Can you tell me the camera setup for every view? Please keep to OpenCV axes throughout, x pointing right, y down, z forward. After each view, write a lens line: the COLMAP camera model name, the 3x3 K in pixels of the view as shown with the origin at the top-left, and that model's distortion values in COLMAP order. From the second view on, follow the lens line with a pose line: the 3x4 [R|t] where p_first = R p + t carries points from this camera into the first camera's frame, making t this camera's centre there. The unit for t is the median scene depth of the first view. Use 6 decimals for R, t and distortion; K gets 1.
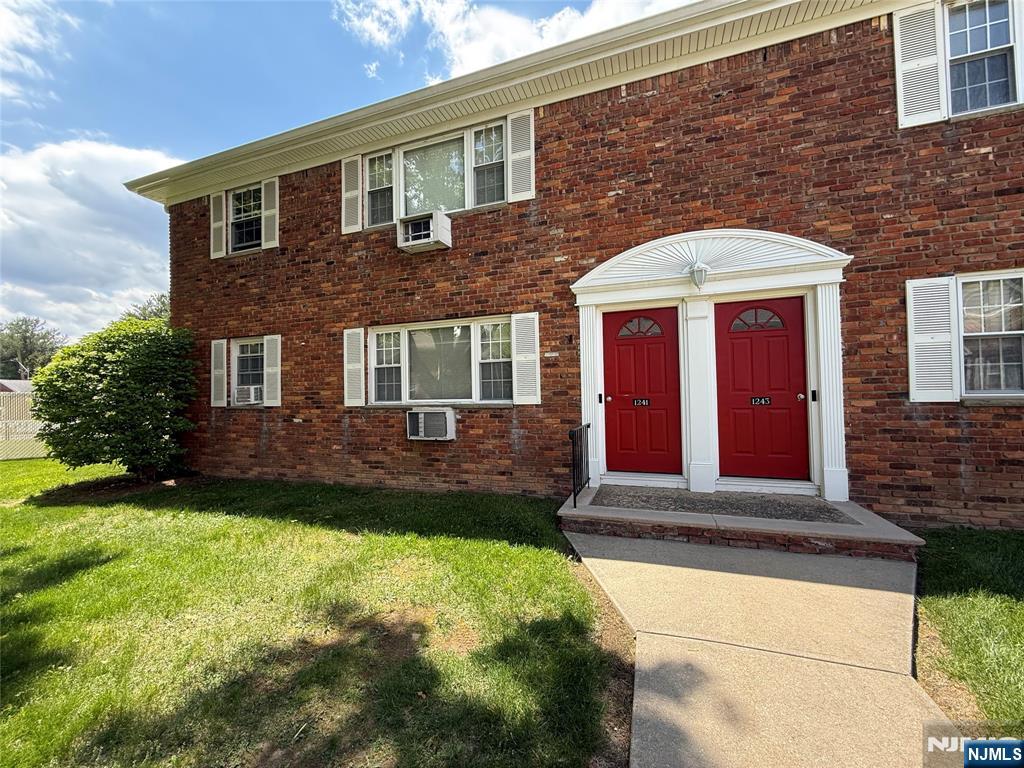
lens RADIAL K [[408.3, 0, 507.0], [0, 408.3, 383.8], [0, 0, 1]] dist [-0.000982, -0.000069]
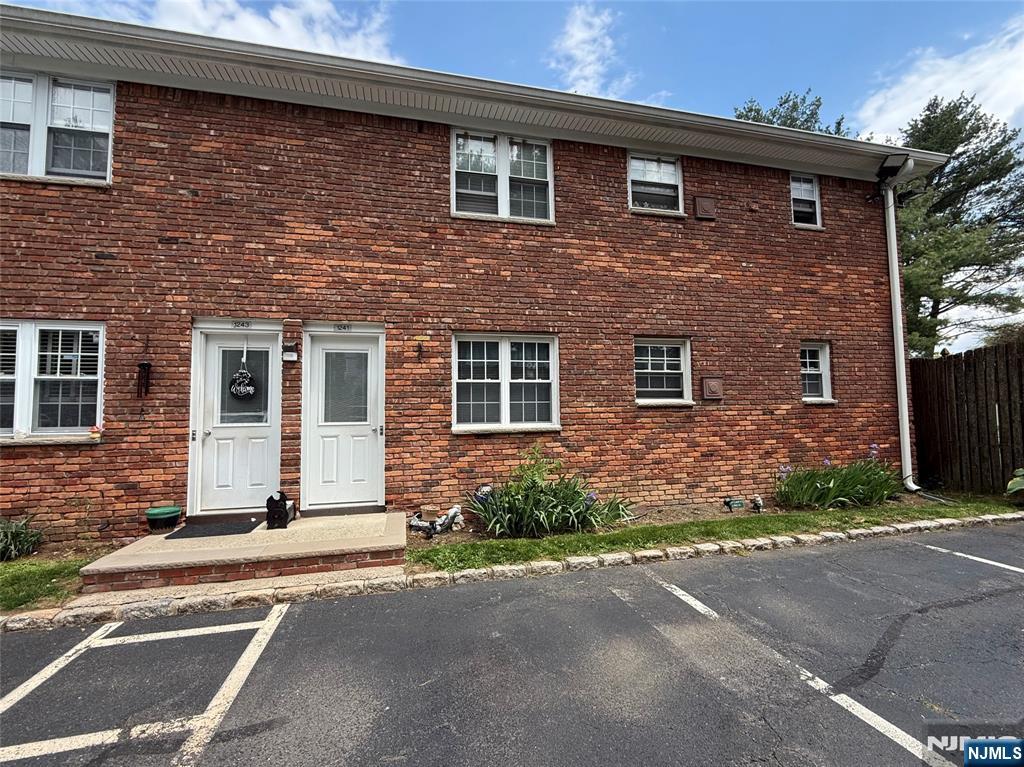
lens RADIAL K [[409.4, 0, 508.4], [0, 409.4, 397.2], [0, 0, 1]] dist [-0.000129, -0.000029]
pose [[0.846108, 0.031069, 0.532106, -0.594606], [-0.015070, 0.999295, -0.034384, 0.015975], [-0.532799, 0.021074, 0.845979, 0.211513]]
